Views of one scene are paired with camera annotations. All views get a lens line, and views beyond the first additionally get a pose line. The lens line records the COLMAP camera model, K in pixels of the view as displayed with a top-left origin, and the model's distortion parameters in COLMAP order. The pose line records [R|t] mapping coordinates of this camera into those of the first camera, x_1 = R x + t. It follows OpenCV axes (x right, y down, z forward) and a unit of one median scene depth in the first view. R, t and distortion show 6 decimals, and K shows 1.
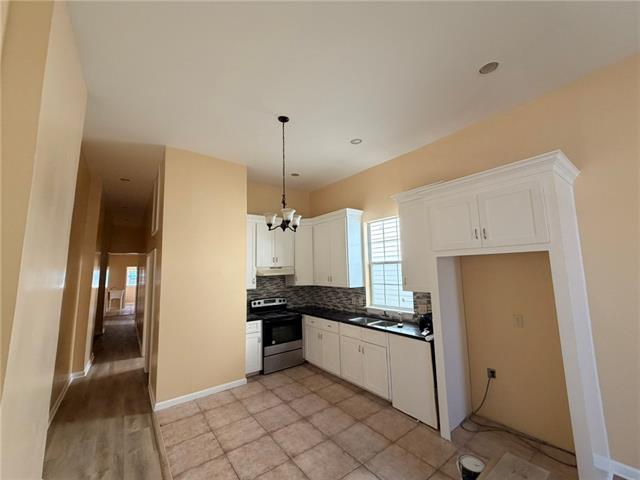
lens RADIAL K [[255.3, 0, 318.8], [0, 255.3, 241.5], [0, 0, 1]] dist [-0.000438, 0.000072]
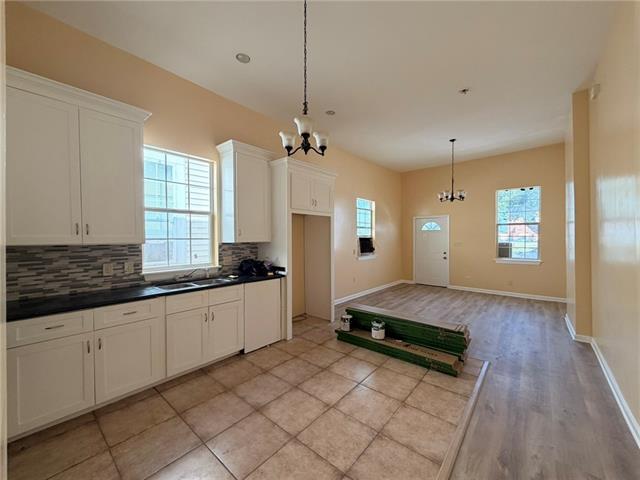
lens RADIAL K [[255.3, 0, 318.8], [0, 255.3, 241.5], [0, 0, 1]] dist [-0.000438, 0.000072]
pose [[-0.213427, 0.000695, 0.976959, -0.564864], [-0.103931, 0.994309, -0.023413, 0.144354], [-0.971415, -0.106533, -0.212140, 0.719414]]
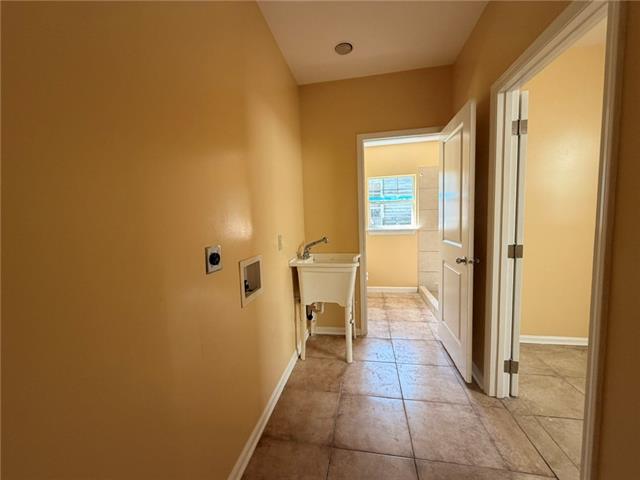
lens RADIAL K [[255.3, 0, 318.8], [0, 255.3, 241.5], [0, 0, 1]] dist [-0.000438, 0.000072]
pose [[0.689599, 0.071448, -0.720658, -1.856751], [0.091647, 0.978511, 0.184709, 0.406879], [0.718369, -0.193421, 0.668232, 2.451045]]
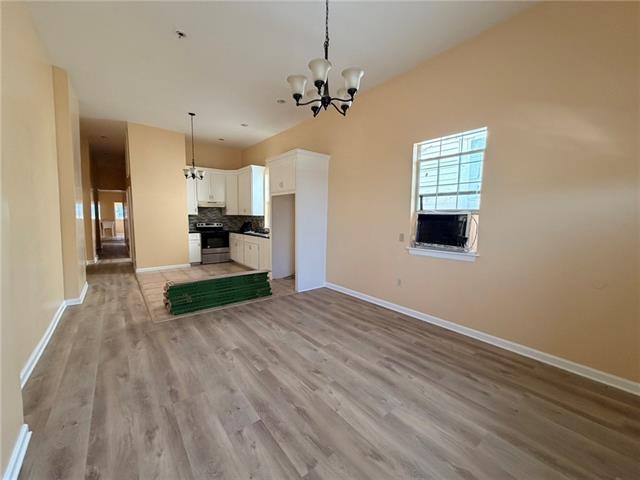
lens RADIAL K [[255.3, 0, 318.8], [0, 255.3, 241.5], [0, 0, 1]] dist [-0.000438, 0.000072]
pose [[0.999066, 0.030446, 0.030678, 0.493712], [-0.036146, 0.977710, 0.206826, -0.010027], [-0.023697, -0.207741, 0.977897, -0.646292]]
